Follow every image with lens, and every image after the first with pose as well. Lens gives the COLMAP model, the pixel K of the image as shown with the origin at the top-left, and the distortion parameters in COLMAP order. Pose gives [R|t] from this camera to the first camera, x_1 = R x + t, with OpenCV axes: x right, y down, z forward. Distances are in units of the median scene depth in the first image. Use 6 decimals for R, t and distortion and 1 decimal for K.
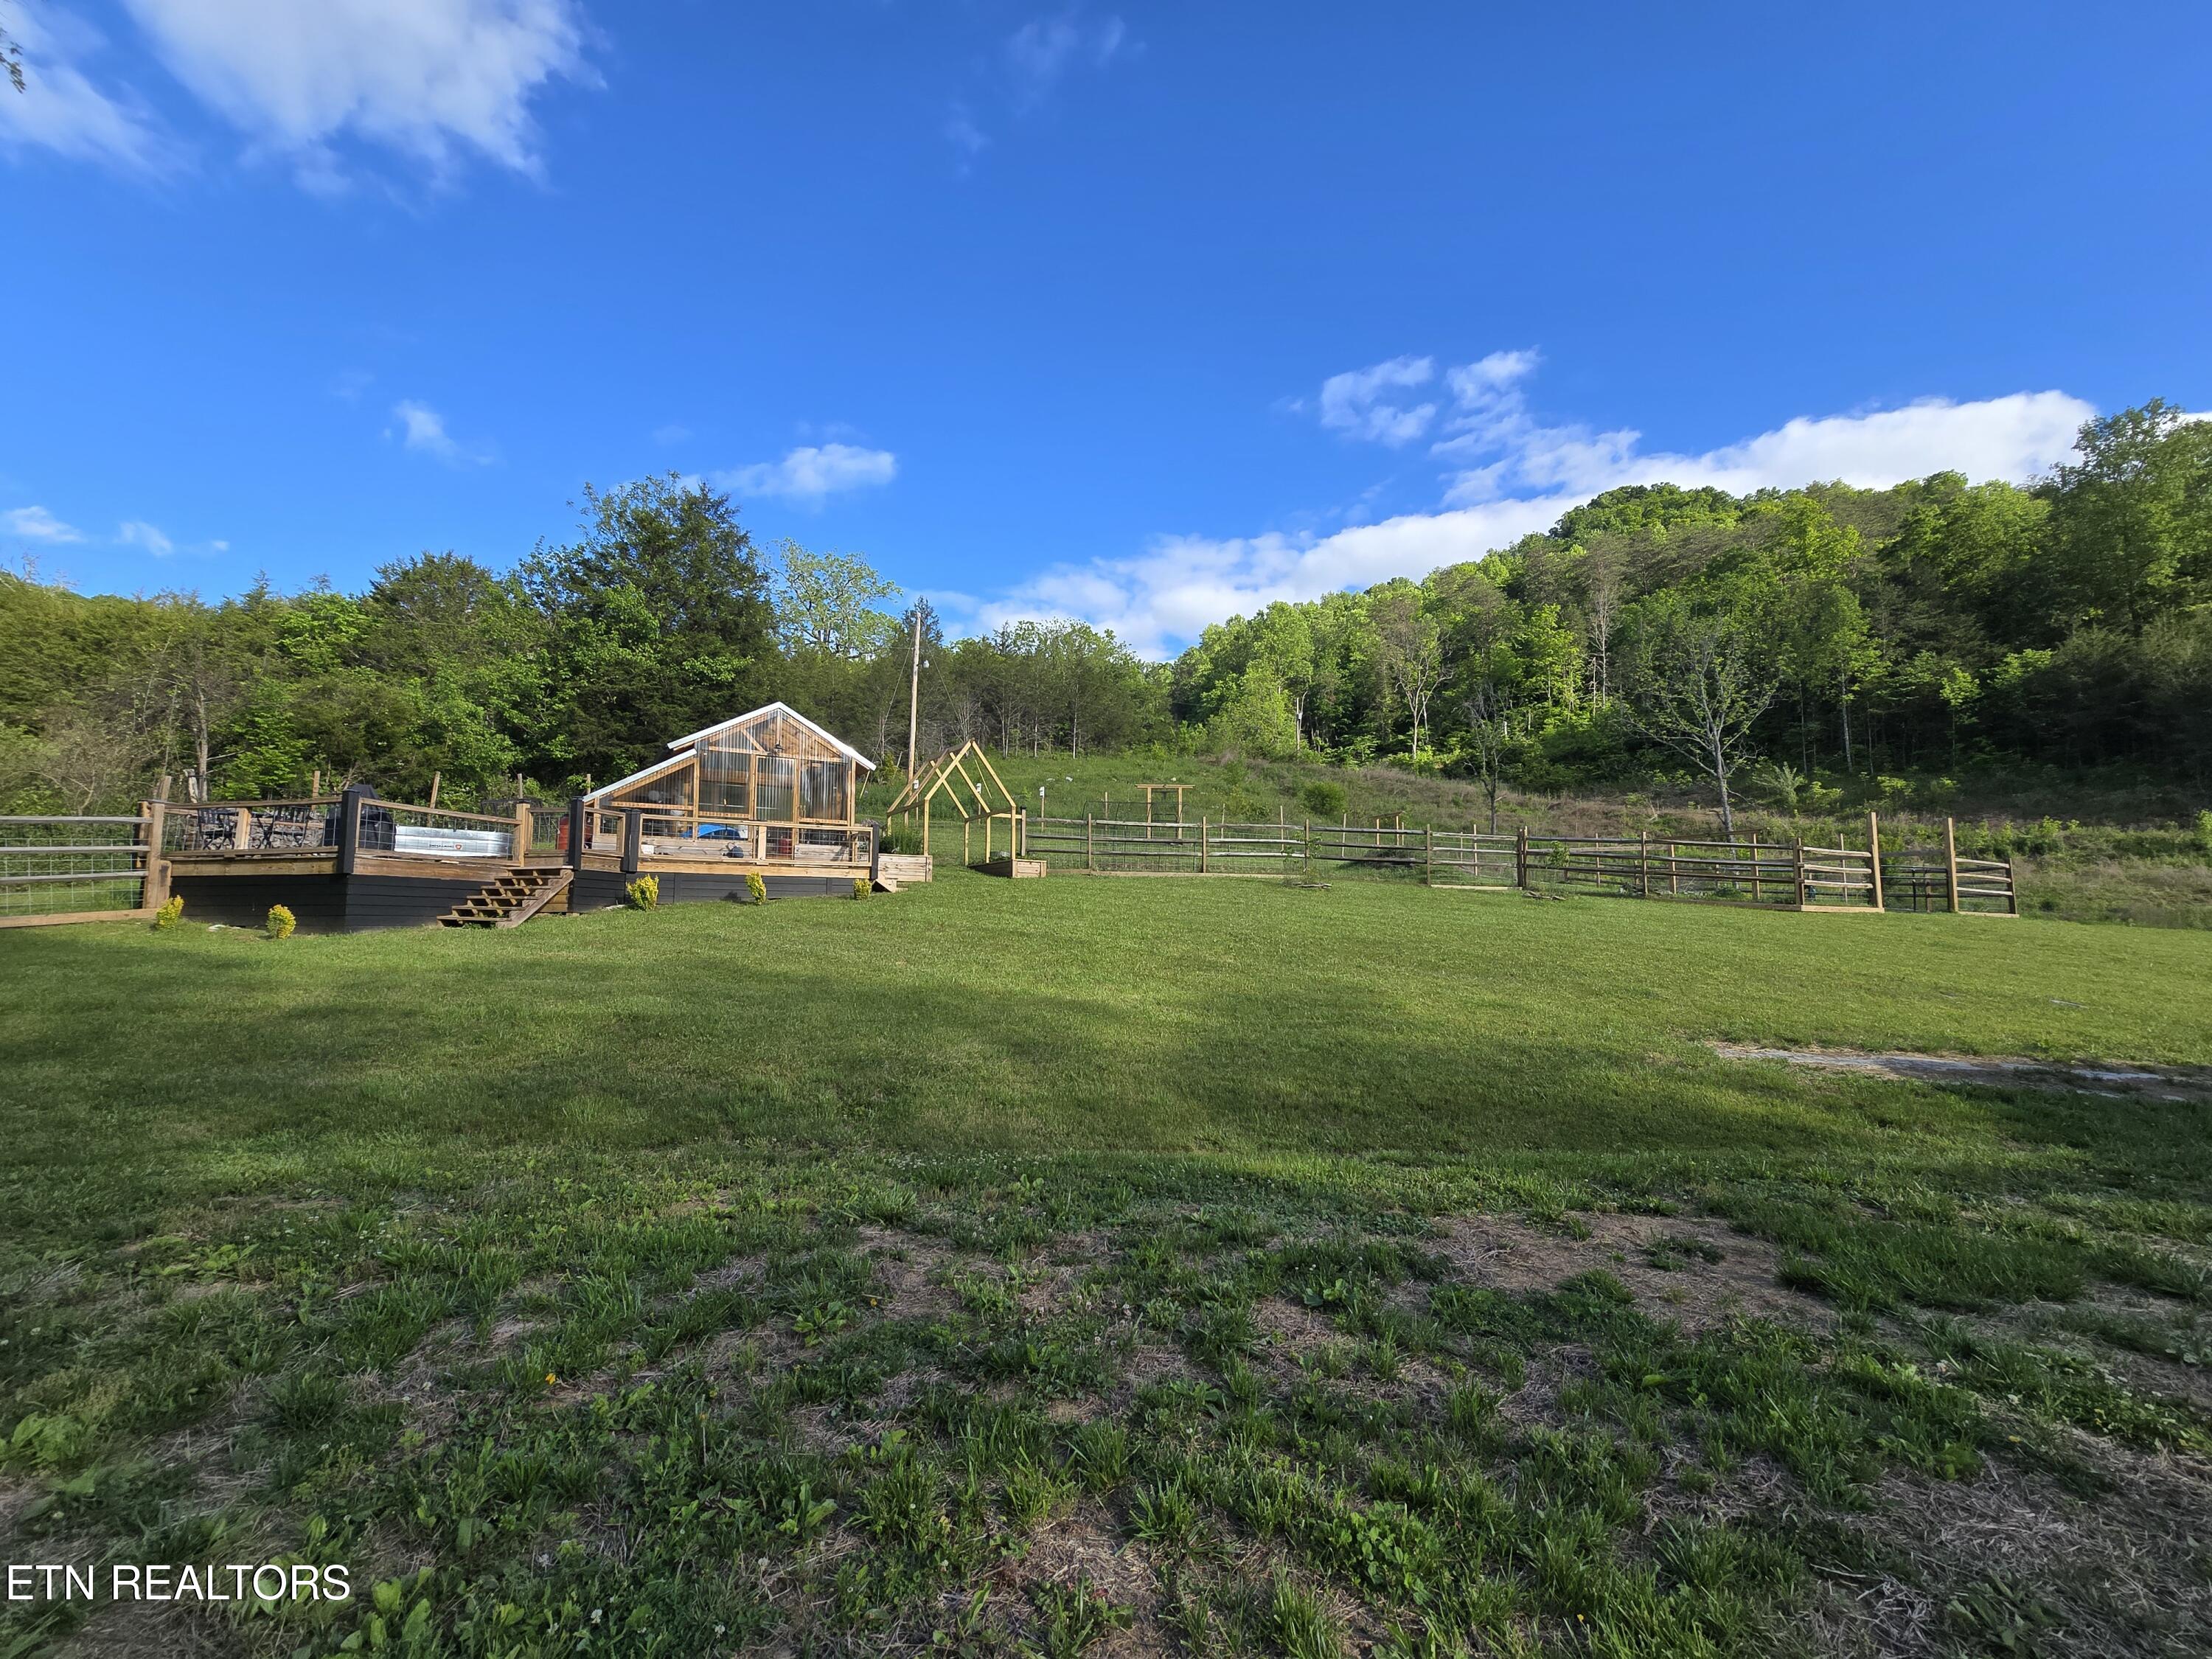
lens RADIAL K [[874.7, 0, 1096.7], [0, 874.7, 845.9], [0, 0, 1]] dist [-0.014613, 0.000363]
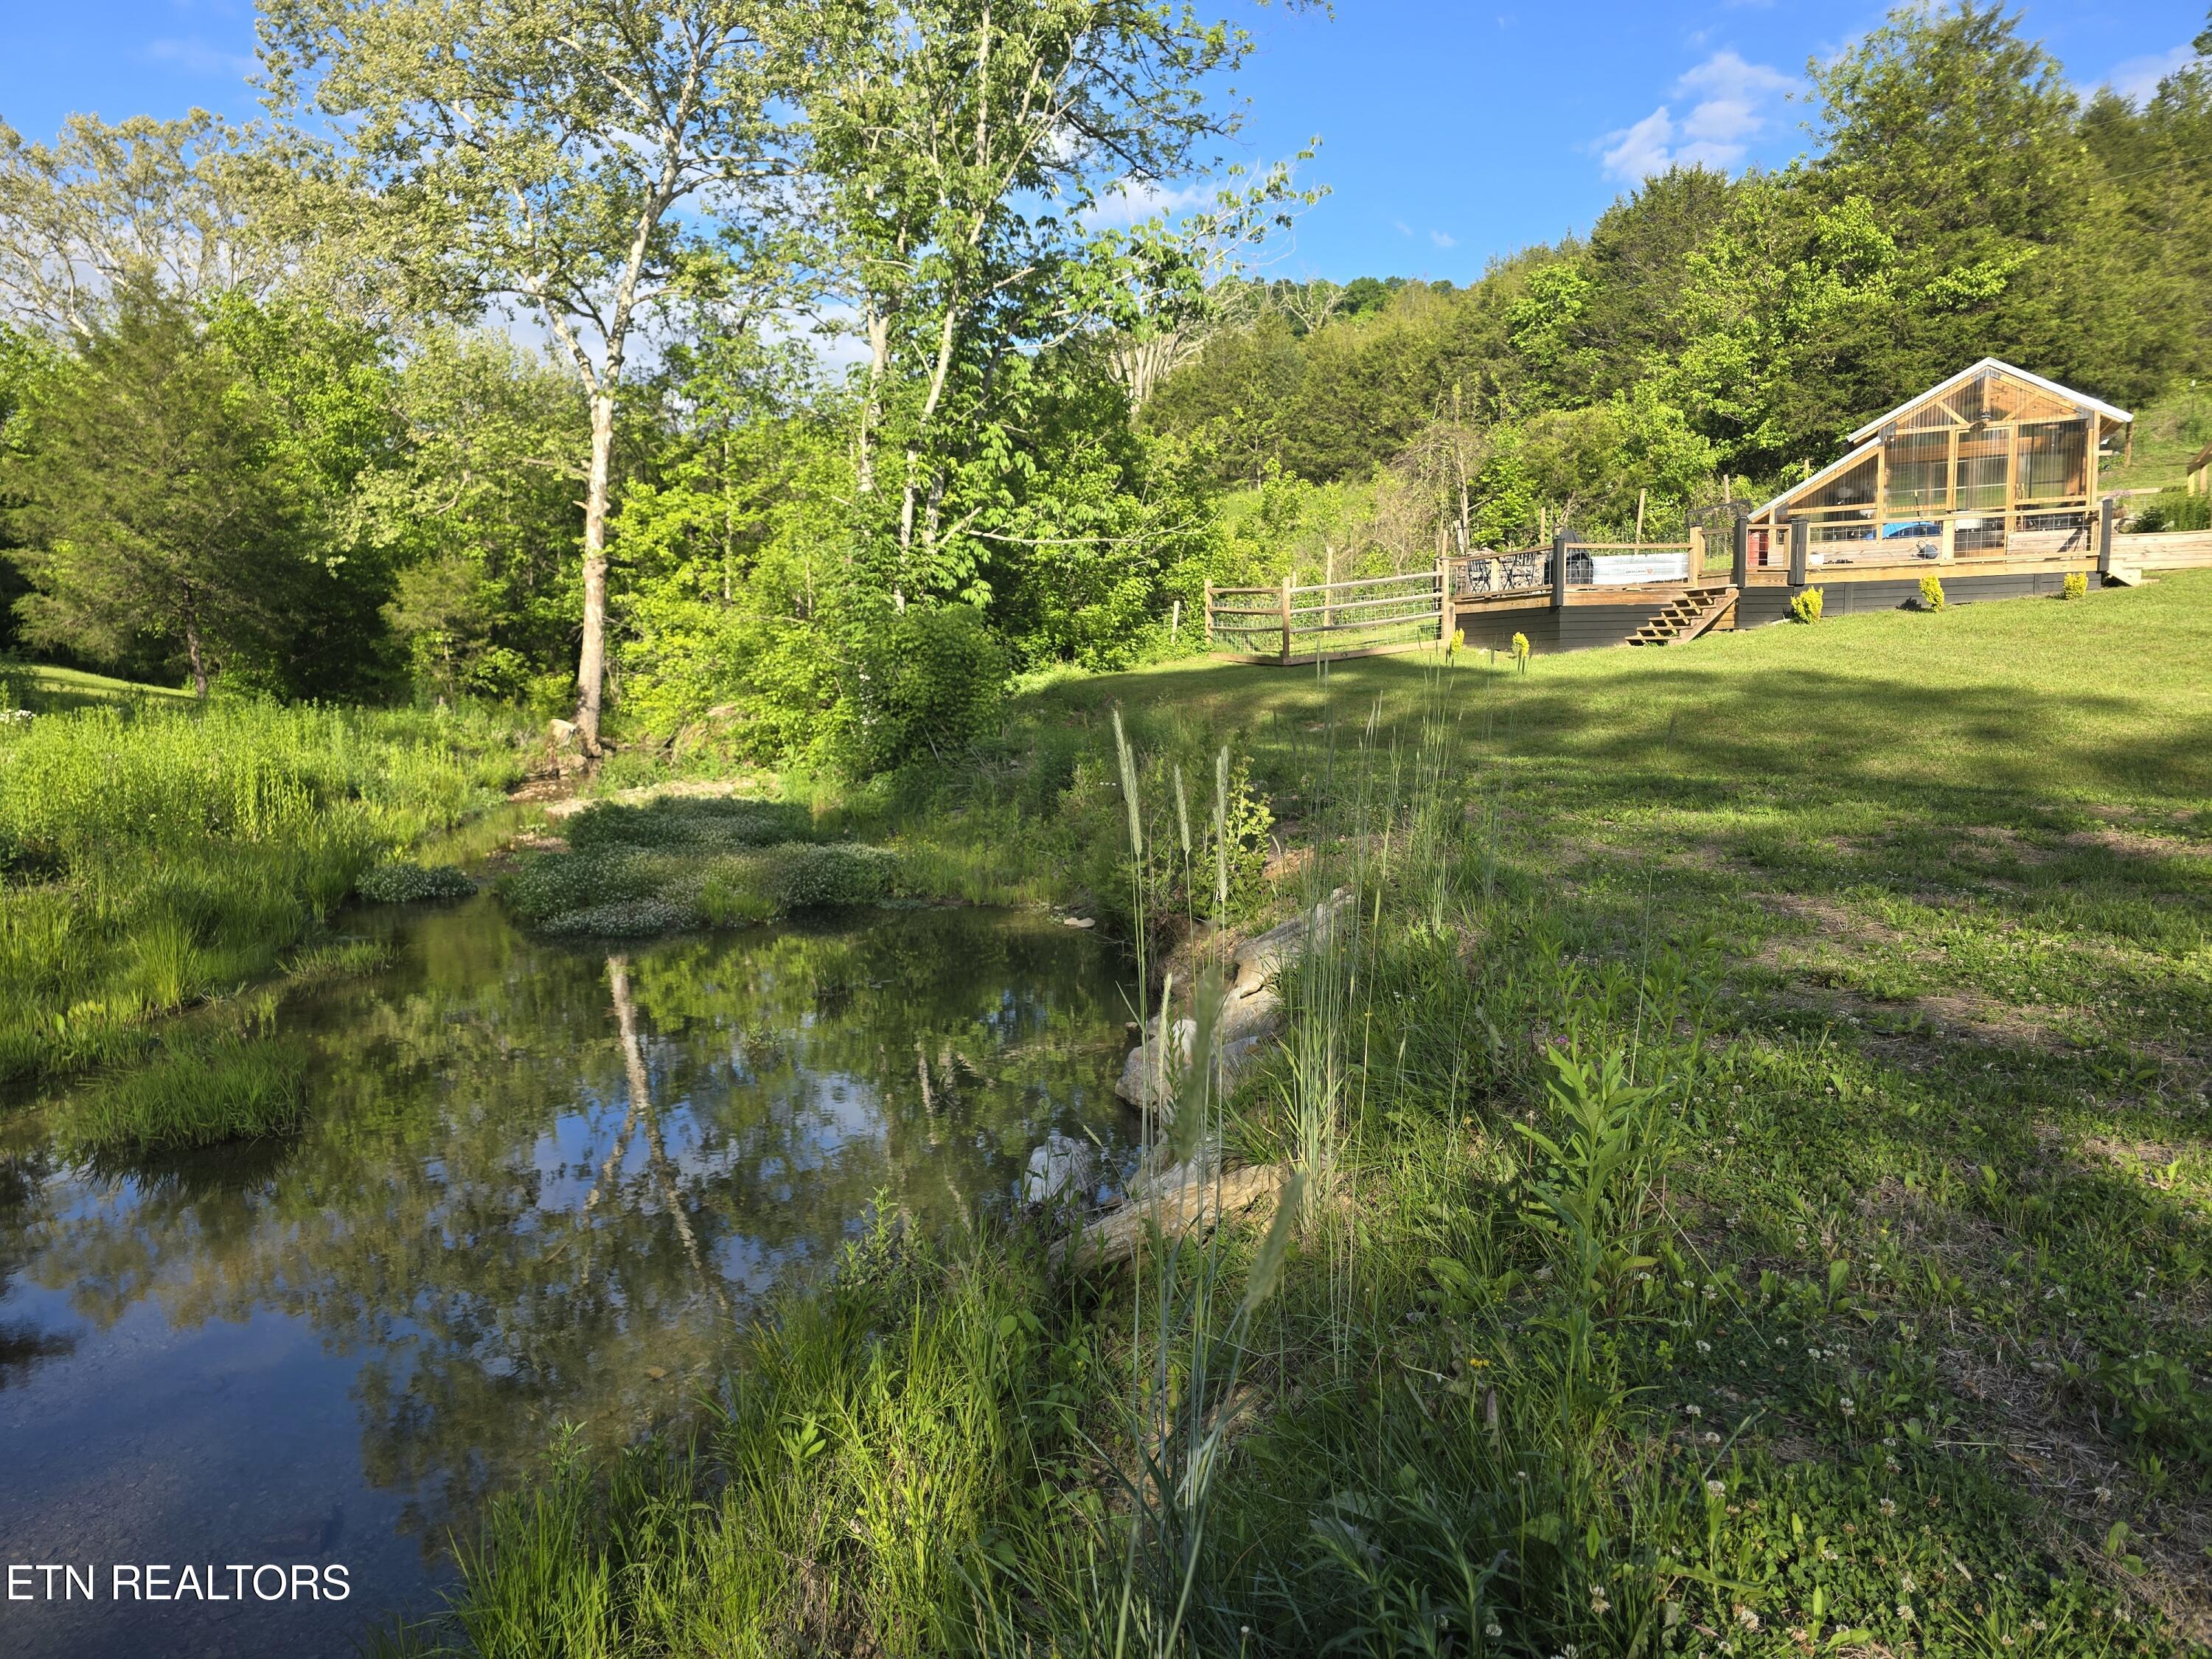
lens RADIAL K [[1457.0, 0, 1088.1], [0, 1457.0, 838.3], [0, 0, 1]] dist [0.053801, -0.050218]
pose [[0.498400, 0.087489, -0.862521, 0.467651], [0.102095, 0.982049, 0.158607, -0.030853], [0.860915, -0.167109, 0.480521, -0.476007]]
